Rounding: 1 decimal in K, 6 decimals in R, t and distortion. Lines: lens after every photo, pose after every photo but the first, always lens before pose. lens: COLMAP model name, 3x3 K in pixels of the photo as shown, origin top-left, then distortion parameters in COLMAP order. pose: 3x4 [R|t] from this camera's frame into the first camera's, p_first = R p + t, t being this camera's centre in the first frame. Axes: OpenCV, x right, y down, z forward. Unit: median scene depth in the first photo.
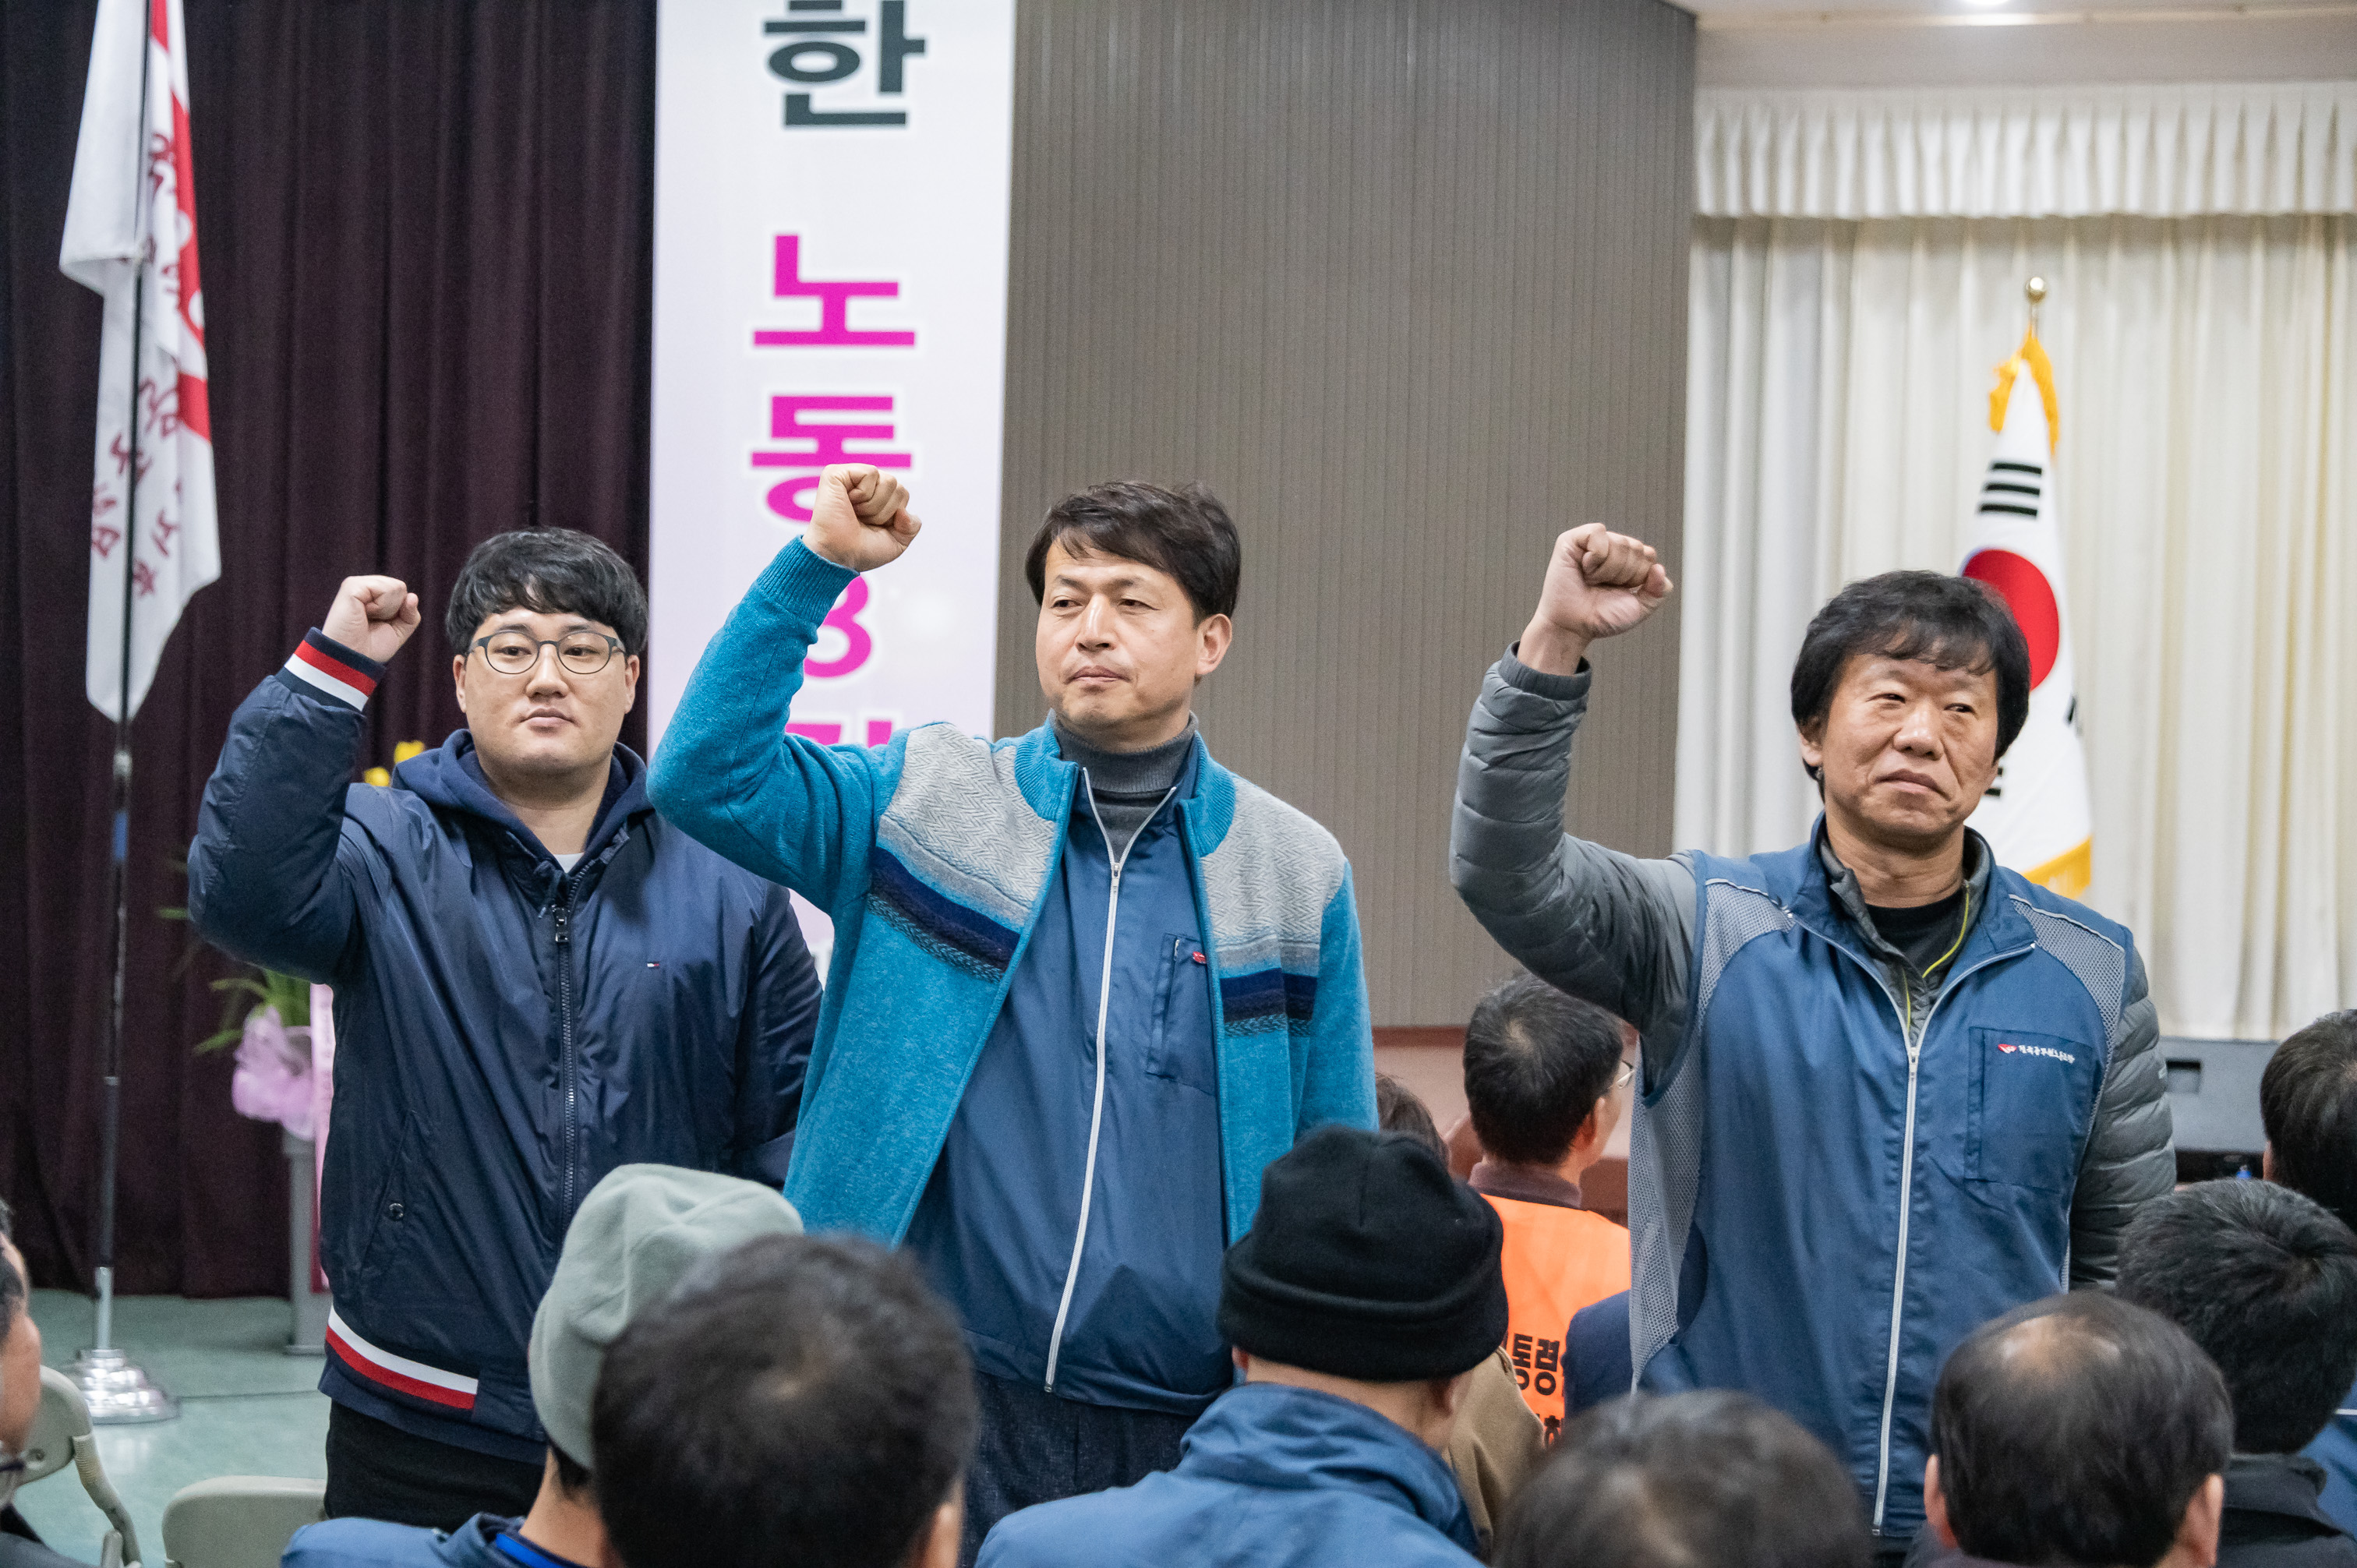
lens RADIAL K [[5490.1, 0, 1164.3], [0, 5490.1, 783.2], [0, 0, 1]] dist [0.062763, 0.000000]
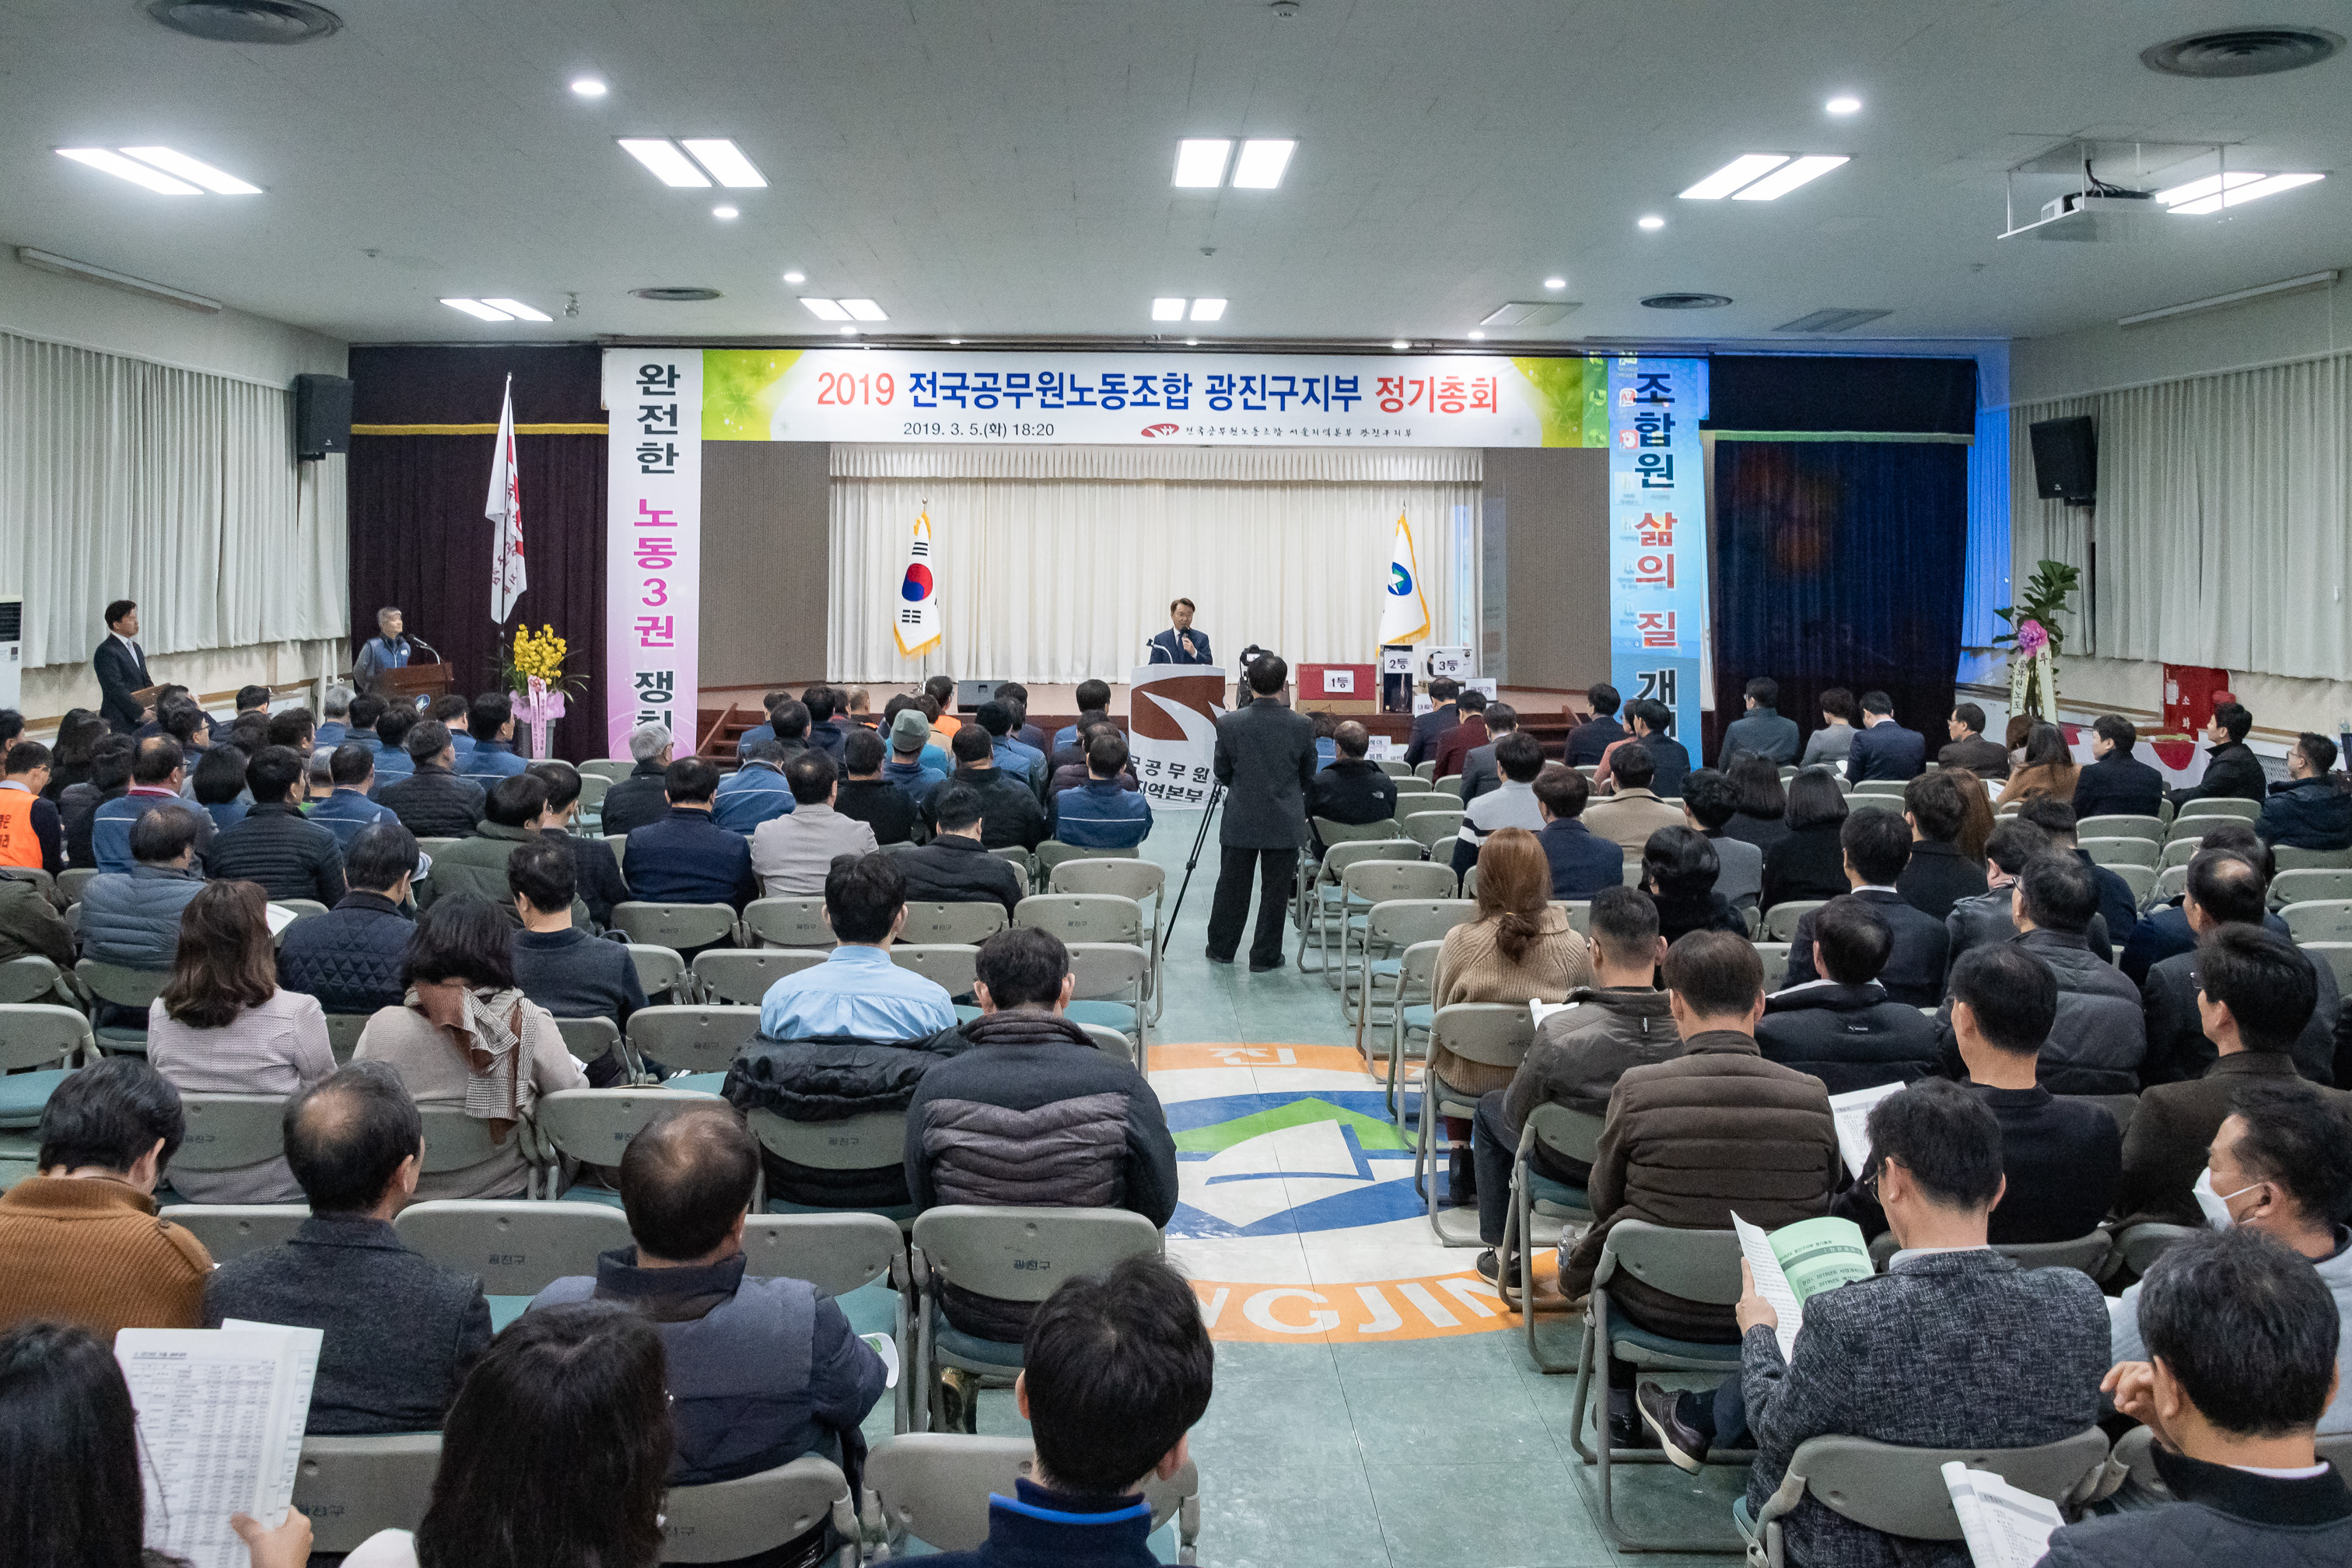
lens RADIAL K [[1820.7, 0, 1177.4], [0, 1820.7, 545.5], [0, 0, 1]] dist [-0.040165, -0.019263]
pose [[0.936021, -0.014673, 0.351639, -0.172316], [0.022043, 0.999613, -0.016964, -0.033674], [-0.351254, 0.023630, 0.935982, -0.408801]]
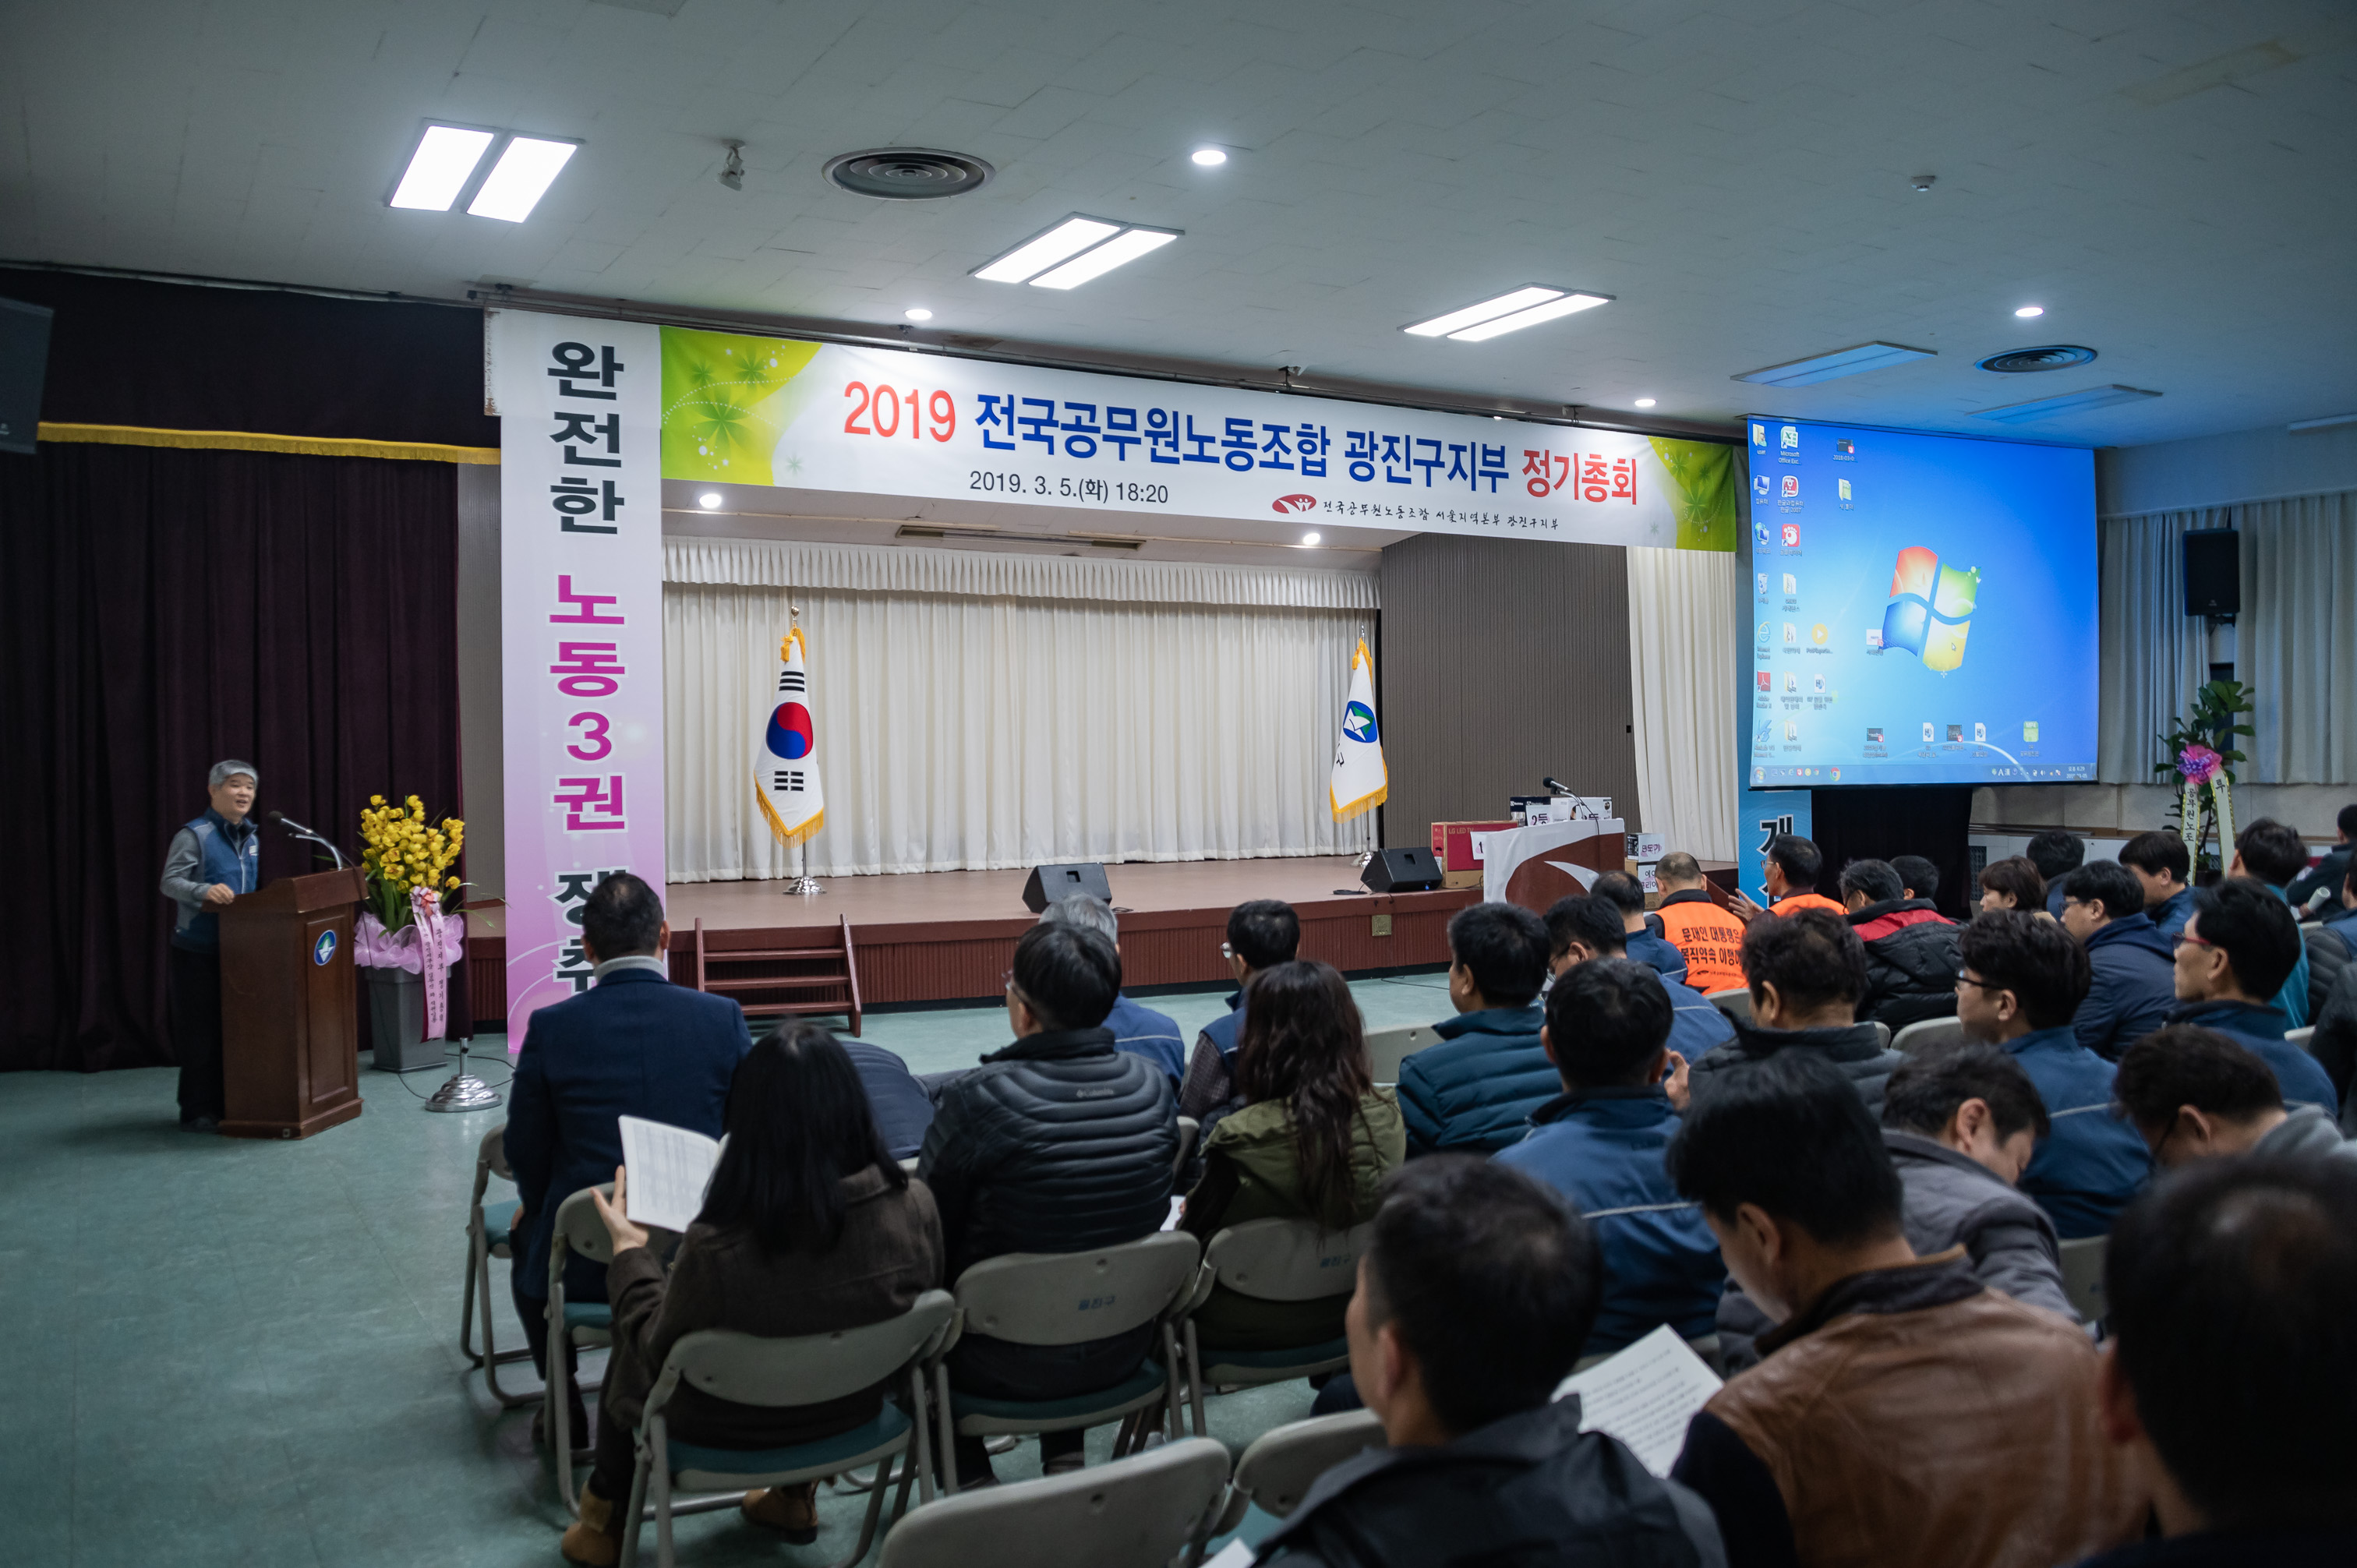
lens RADIAL K [[1824.5, 0, 1177.0], [0, 1824.5, 796.4], [0, 0, 1]] dist [-0.040165, -0.019263]
pose [[0.651177, -0.047114, 0.757462, -0.498132], [0.039079, 0.998829, 0.028532, -0.015900], [-0.757919, 0.011021, 0.652256, 0.282745]]
